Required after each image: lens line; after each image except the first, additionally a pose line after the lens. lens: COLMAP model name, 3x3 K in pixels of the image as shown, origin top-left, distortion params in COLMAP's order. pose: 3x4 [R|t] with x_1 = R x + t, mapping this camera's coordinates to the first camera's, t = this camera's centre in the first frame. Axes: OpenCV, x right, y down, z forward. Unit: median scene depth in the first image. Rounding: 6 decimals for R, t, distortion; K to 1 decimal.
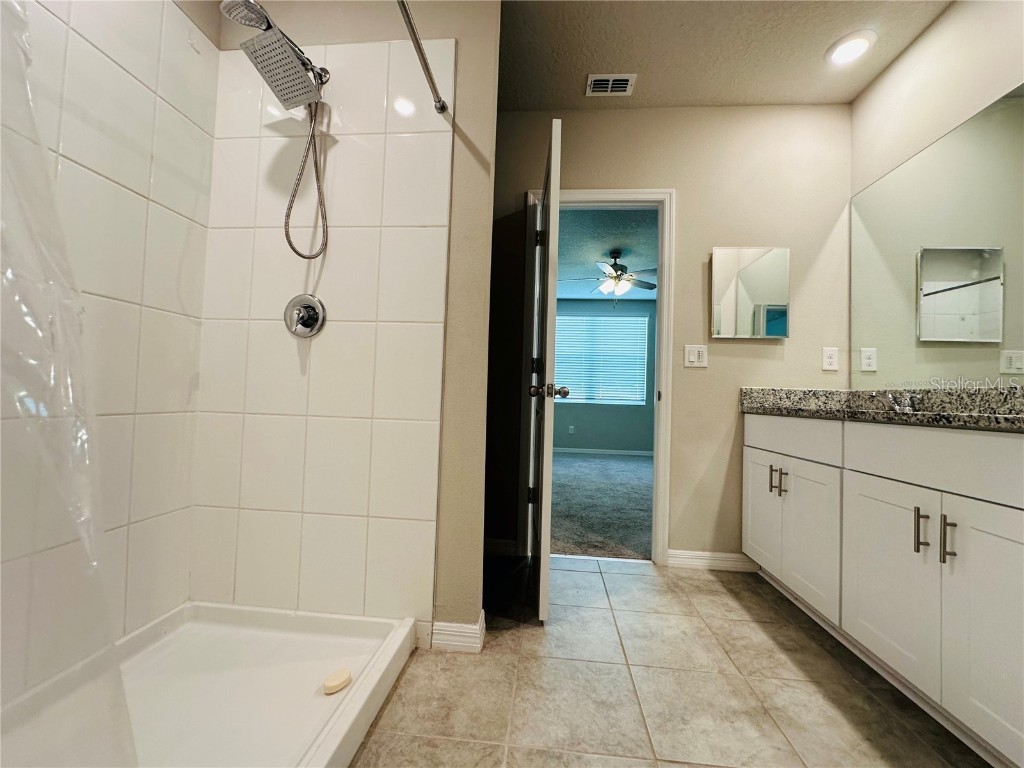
lens RADIAL K [[410.3, 0, 513.0], [0, 410.3, 383.3], [0, 0, 1]] dist [-0.003454, 0.000479]
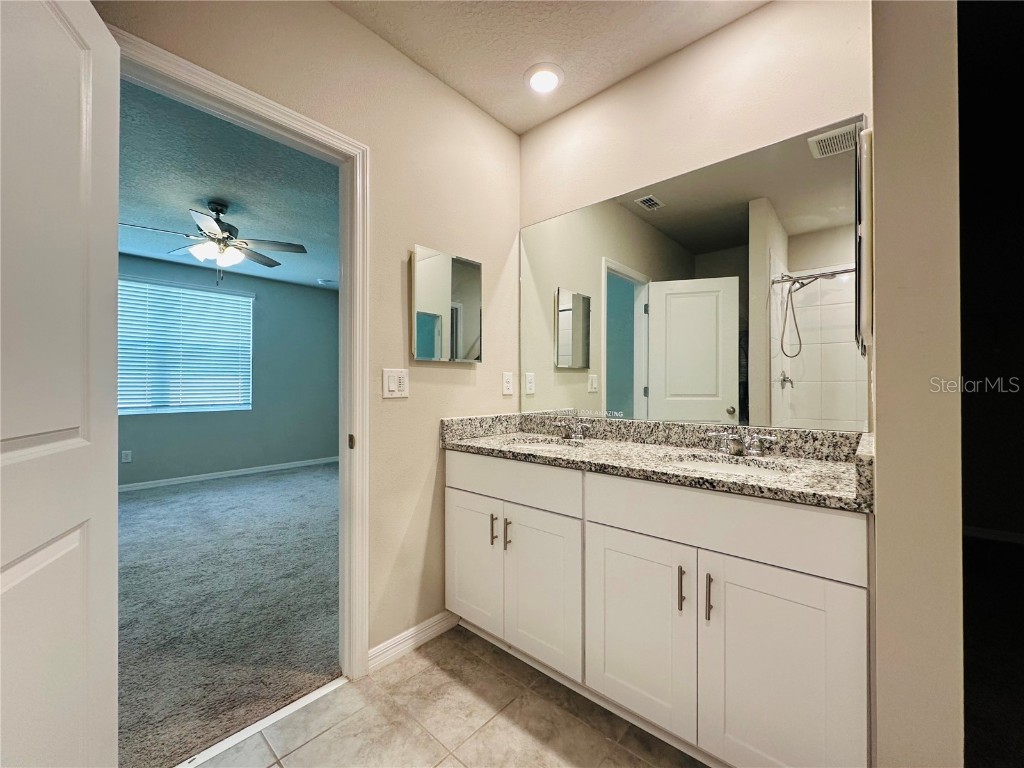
lens RADIAL K [[410.3, 0, 513.0], [0, 410.3, 383.3], [0, 0, 1]] dist [-0.003454, 0.000479]
pose [[0.593354, -0.028425, 0.804439, -0.043467], [-0.007365, 0.999143, 0.040737, -0.111288], [-0.804908, -0.030096, 0.592636, 0.420585]]
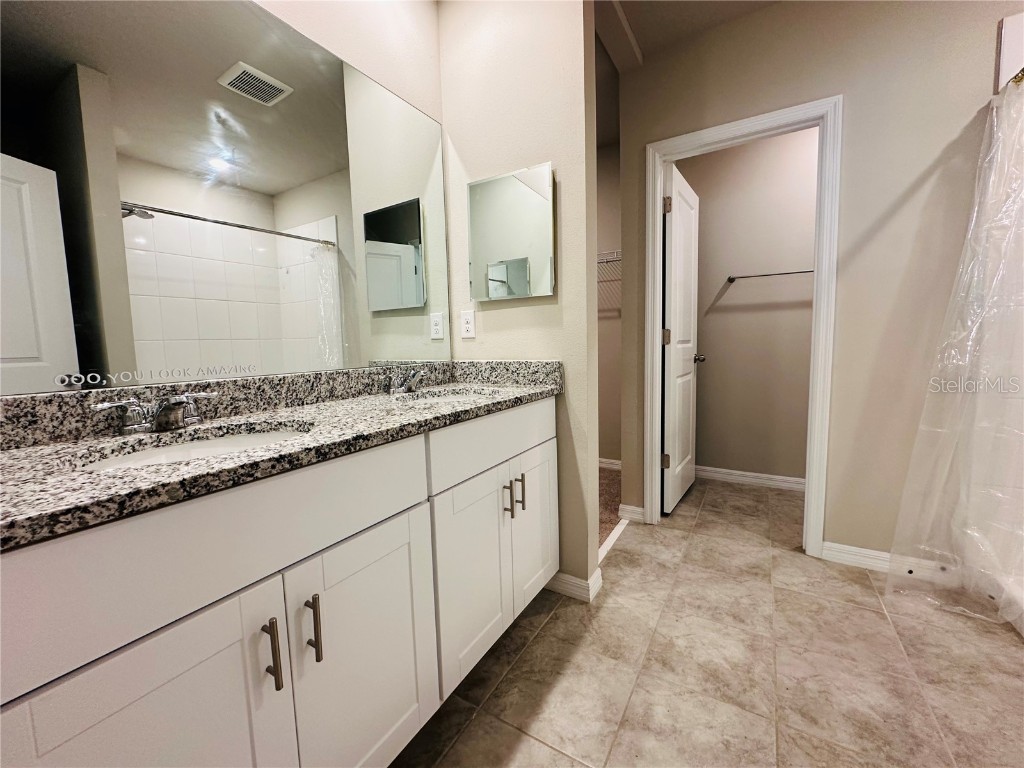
lens RADIAL K [[410.3, 0, 513.0], [0, 410.3, 383.3], [0, 0, 1]] dist [-0.003454, 0.000479]
pose [[-0.899042, -0.047721, 0.435255, 0.280530], [-0.015567, 0.996898, 0.077145, -0.032999], [-0.437587, 0.062581, -0.896996, 1.141975]]
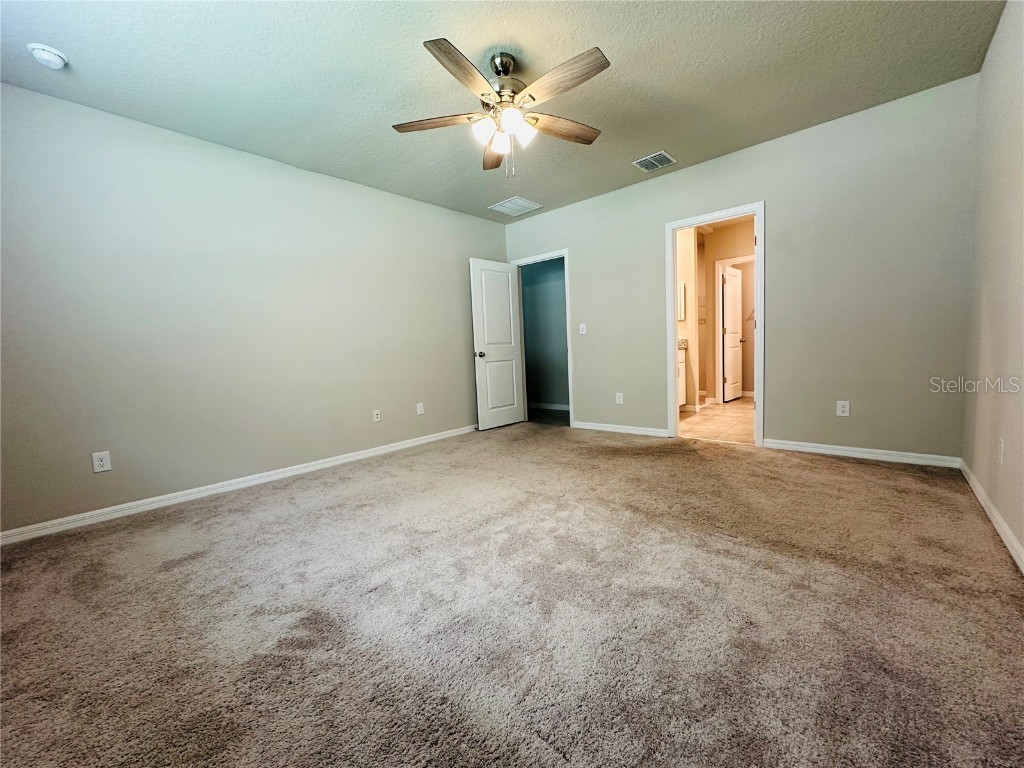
lens RADIAL K [[410.3, 0, 513.0], [0, 410.3, 383.3], [0, 0, 1]] dist [-0.003454, 0.000479]
pose [[-0.805862, -0.041996, 0.590612, -0.143500], [0.002818, 0.997198, 0.074752, 0.071866], [-0.592096, 0.061904, -0.803486, 3.278652]]
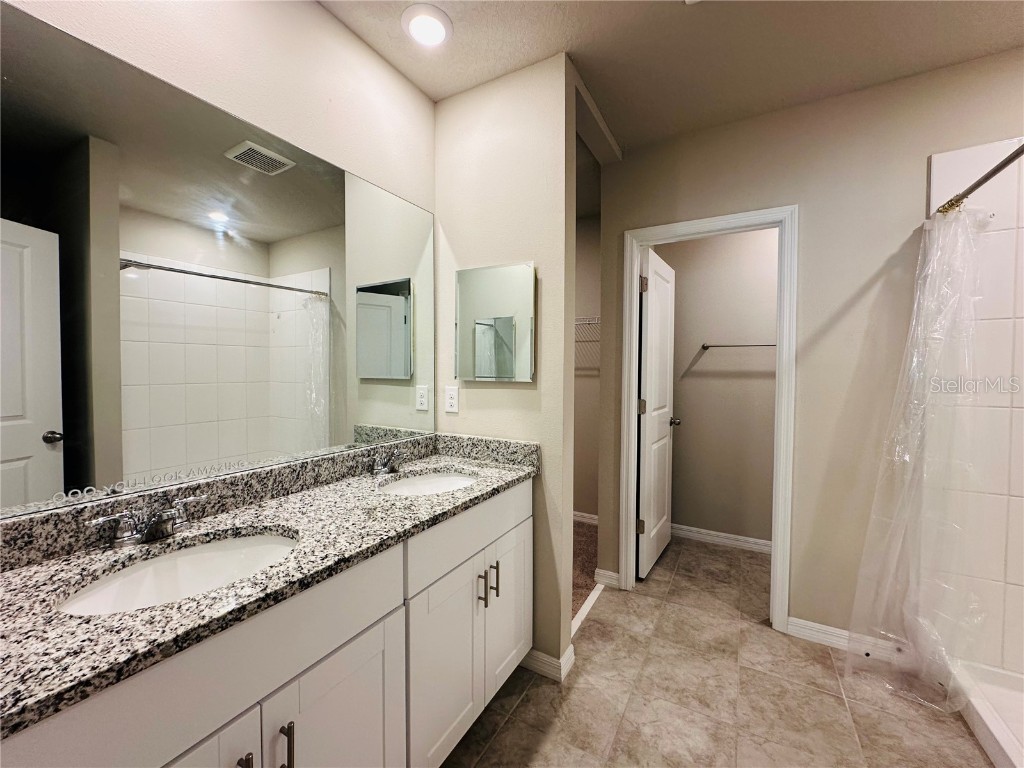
lens RADIAL K [[410.3, 0, 513.0], [0, 410.3, 383.3], [0, 0, 1]] dist [-0.003454, 0.000479]
pose [[-0.910819, -0.047094, 0.410110, 0.254403], [-0.046469, 0.998854, 0.011499, -0.148971], [-0.410181, -0.008584, -0.911964, 1.172206]]
